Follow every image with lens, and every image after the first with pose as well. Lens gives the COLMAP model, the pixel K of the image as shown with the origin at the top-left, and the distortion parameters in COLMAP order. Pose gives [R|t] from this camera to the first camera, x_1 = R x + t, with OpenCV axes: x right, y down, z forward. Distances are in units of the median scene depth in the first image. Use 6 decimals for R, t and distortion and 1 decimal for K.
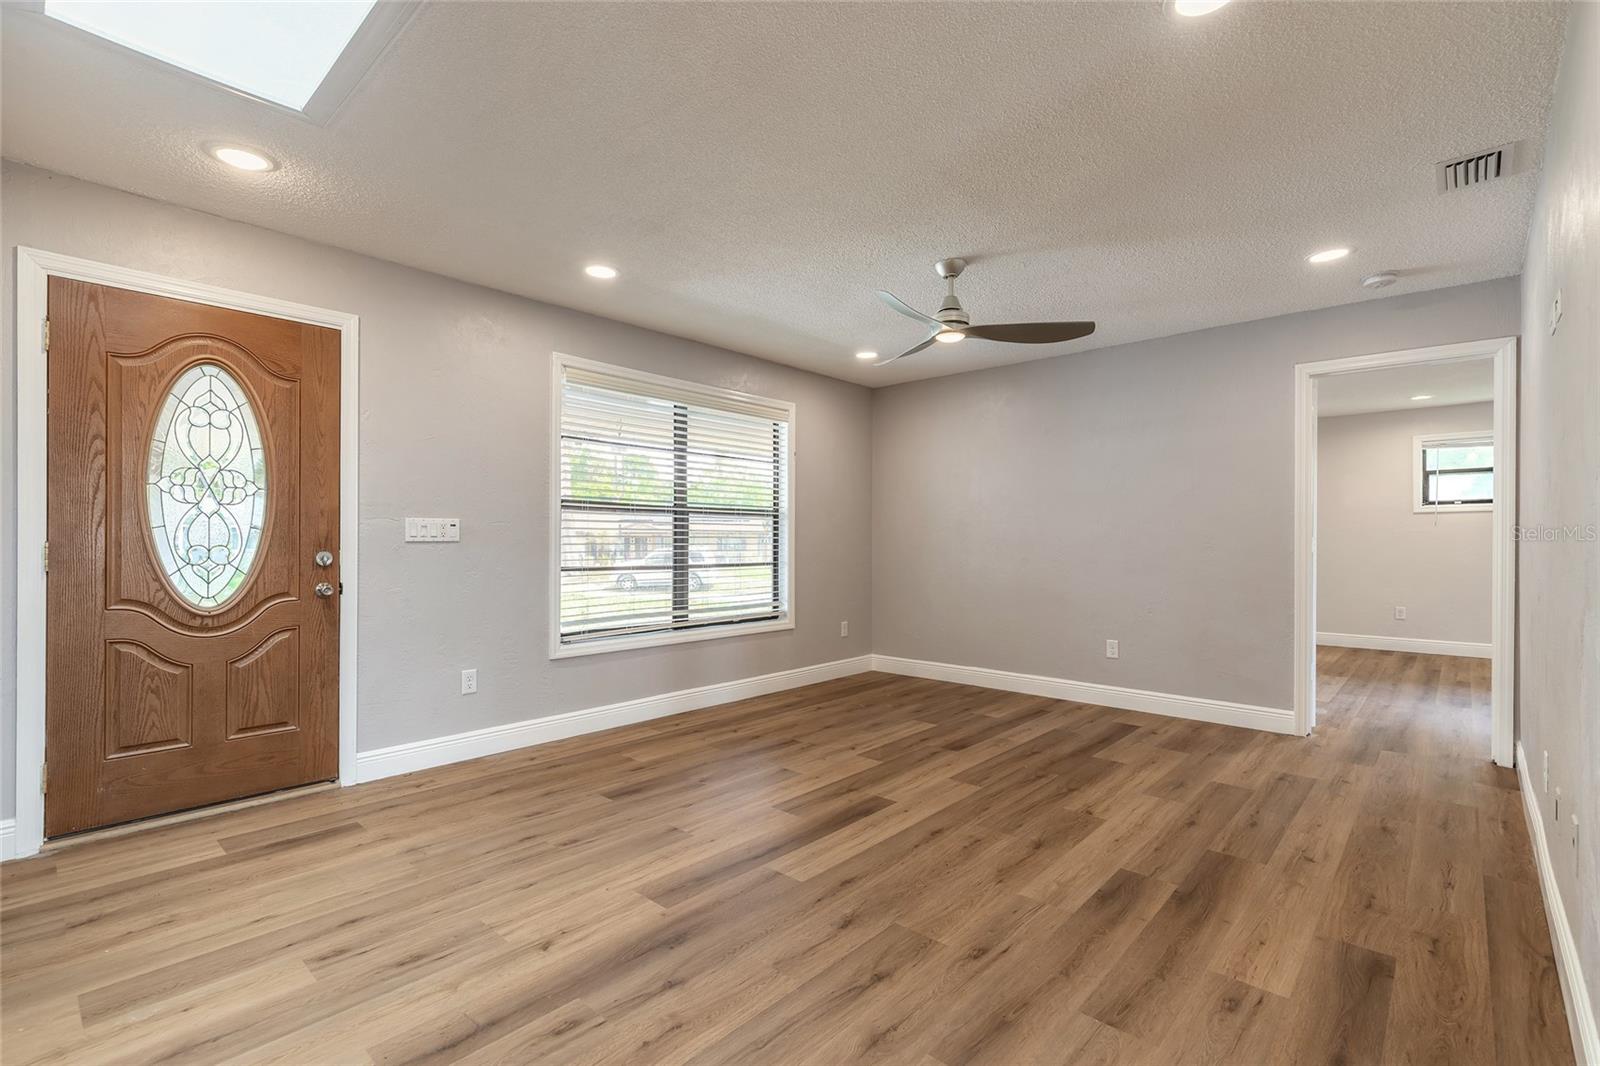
lens RADIAL K [[719.9, 0, 795.3], [0, 719.9, 538.3], [0, 0, 1]] dist [0.006972, -0.001189]
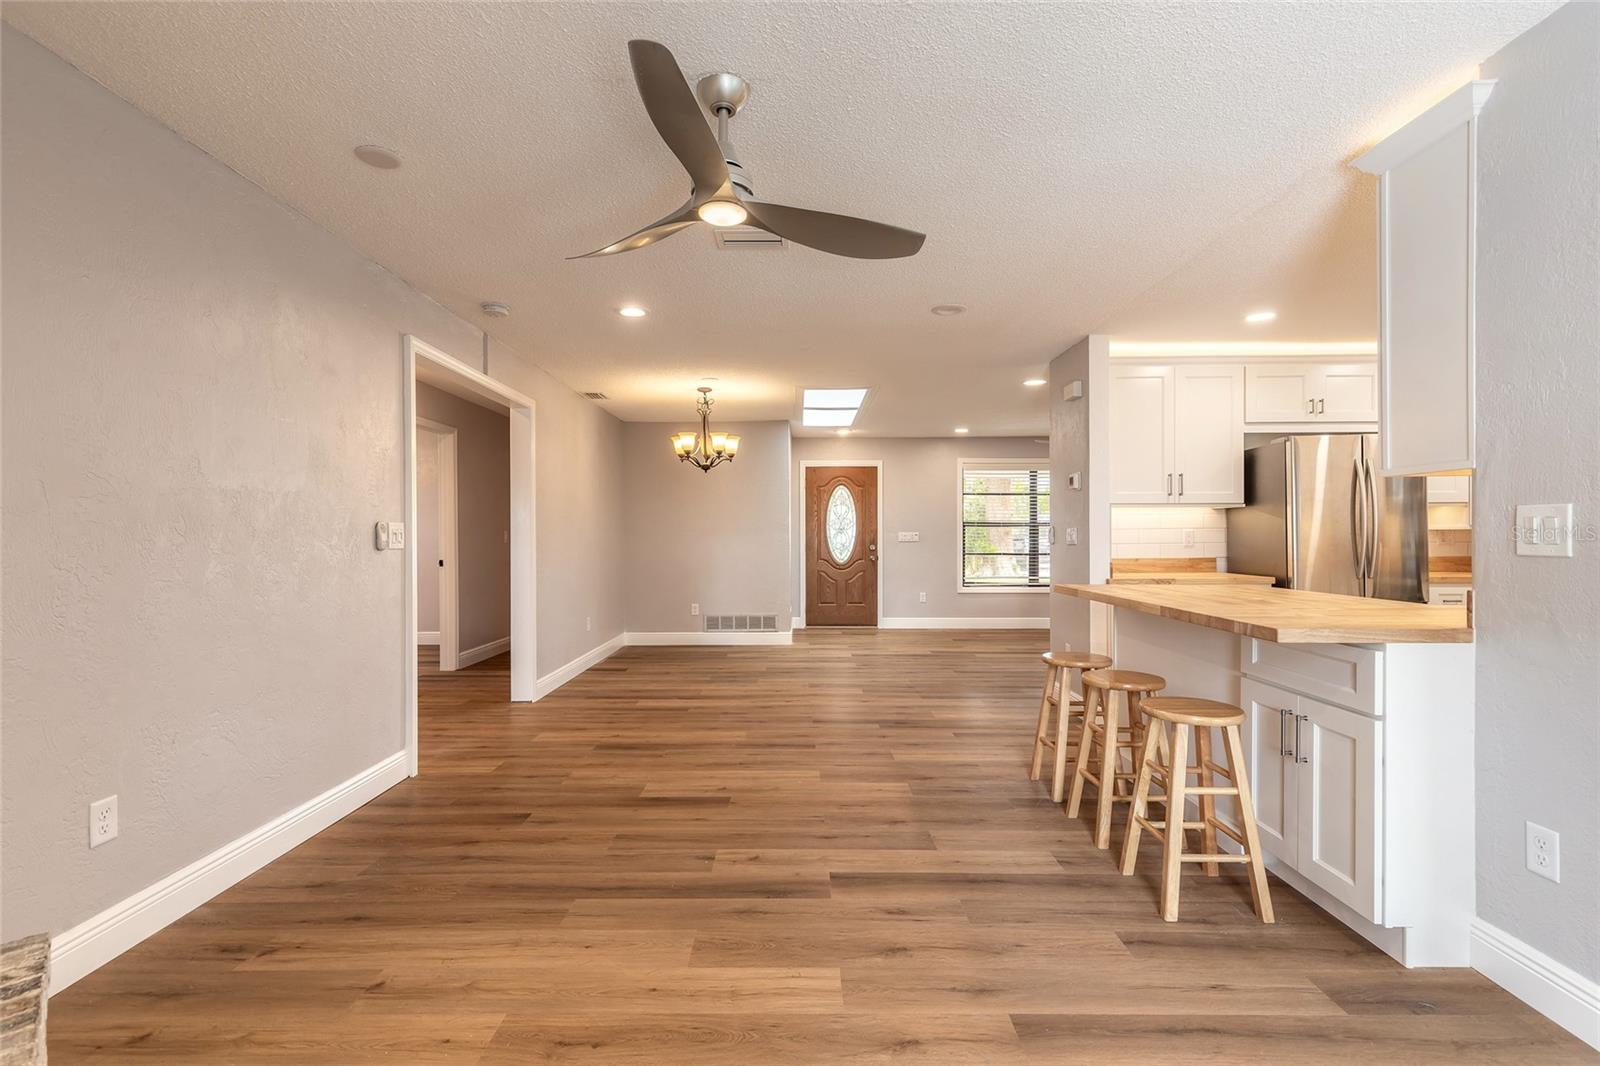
lens RADIAL K [[719.9, 0, 795.3], [0, 719.9, 538.3], [0, 0, 1]] dist [0.006972, -0.001189]
pose [[0.670994, -0.001408, -0.741462, 1.254593], [0.005878, 0.999977, 0.003421, -0.019330], [0.741440, -0.006653, 0.670986, -1.138827]]
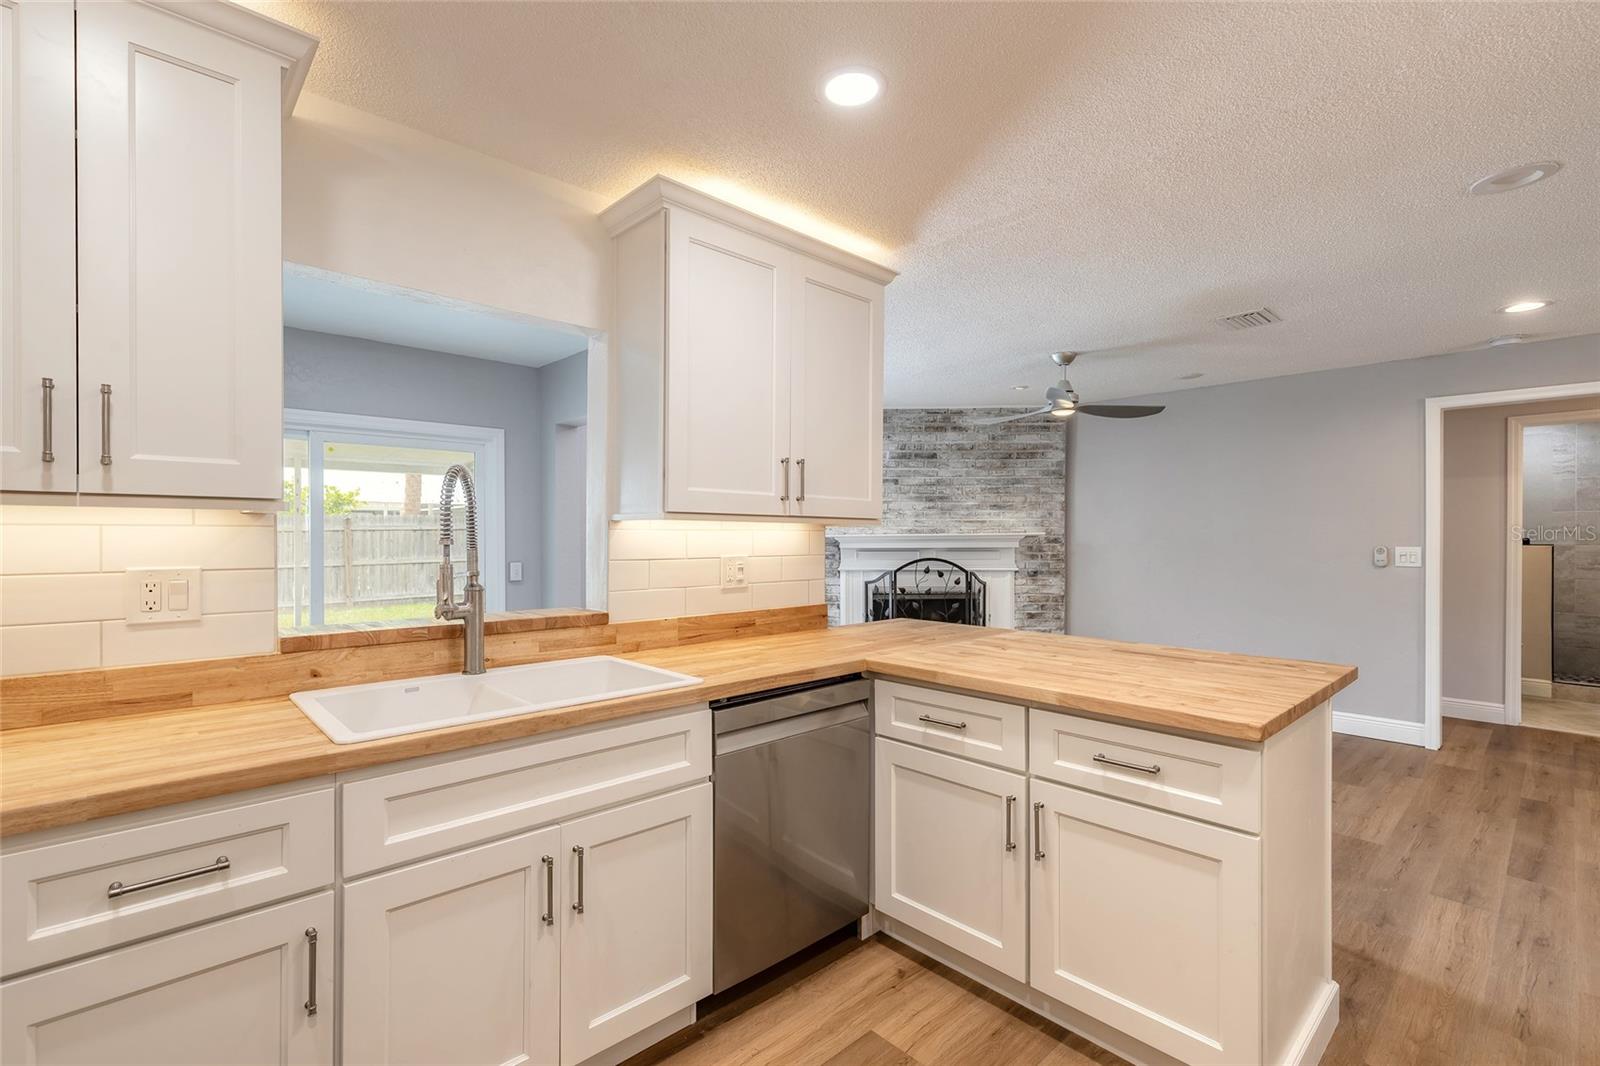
lens RADIAL K [[719.9, 0, 795.3], [0, 719.9, 538.3], [0, 0, 1]] dist [0.006972, -0.001189]
pose [[-0.996931, -0.003382, 0.078217, 1.151147], [-0.003199, 0.999992, 0.002463, -0.059110], [-0.078224, 0.002205, -0.996933, 0.636832]]
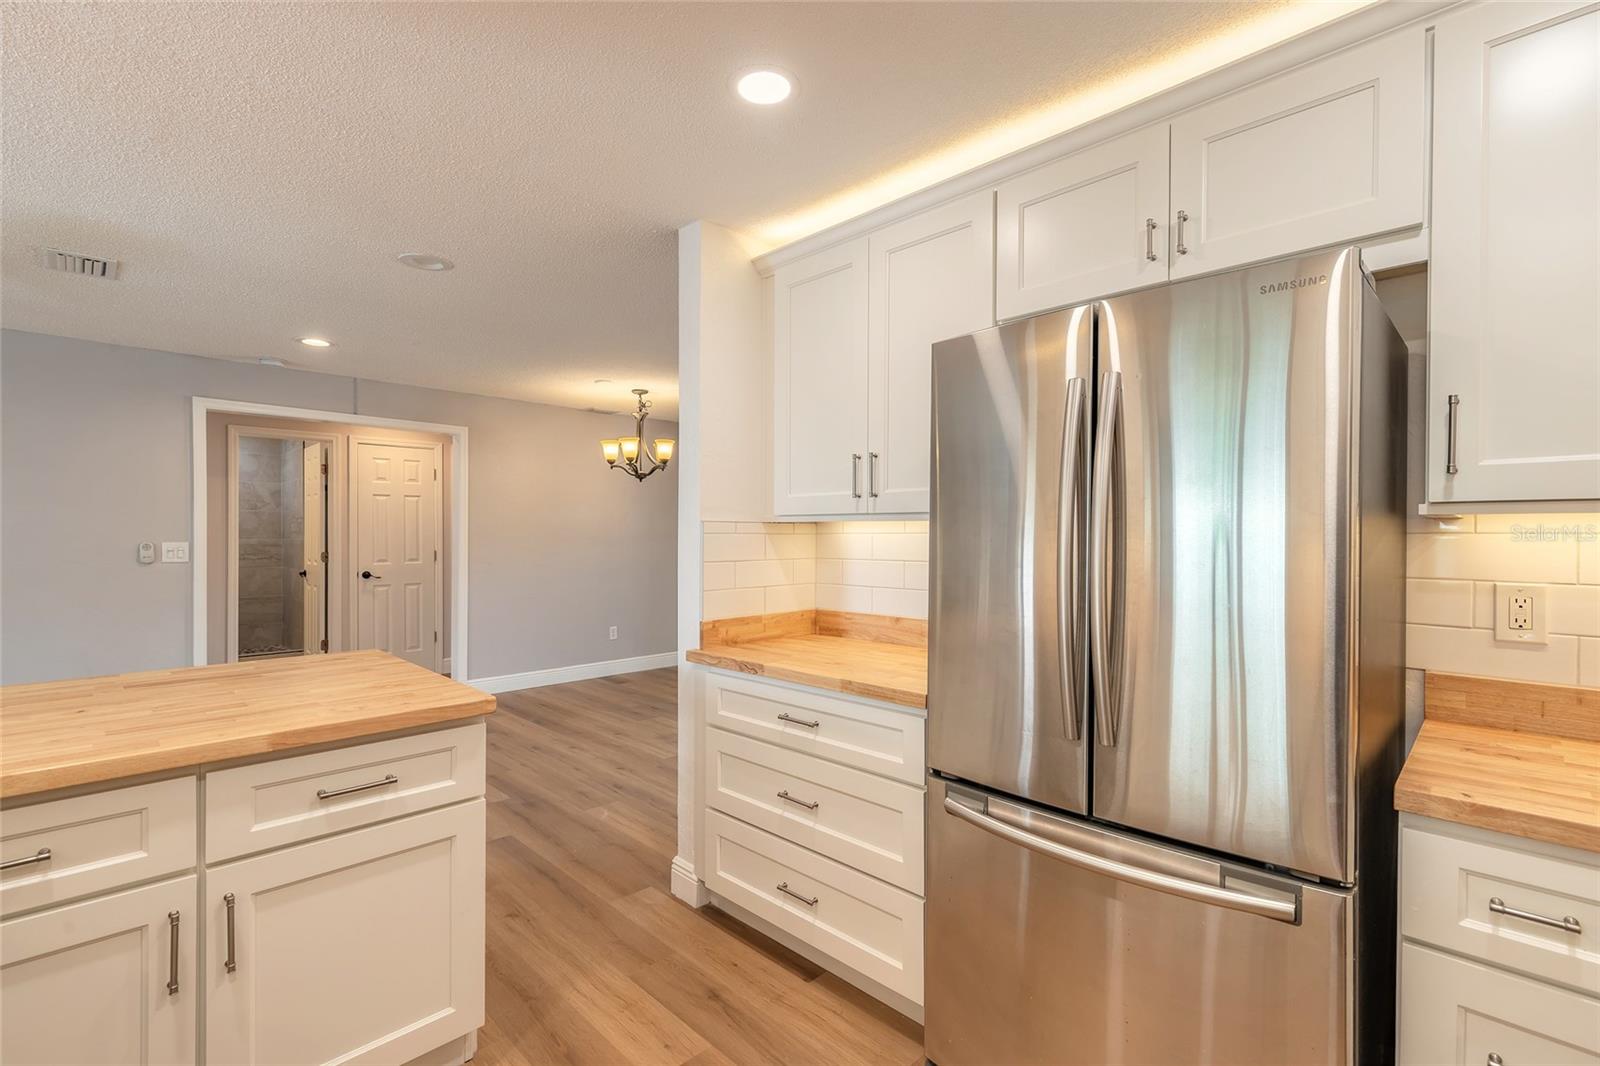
lens RADIAL K [[719.9, 0, 795.3], [0, 719.9, 538.3], [0, 0, 1]] dist [0.006972, -0.001189]
pose [[-0.044065, 0.004805, -0.999017, 1.413328], [-0.002110, 0.999986, 0.004903, -0.059868], [0.999026, 0.002324, -0.044054, 0.396806]]
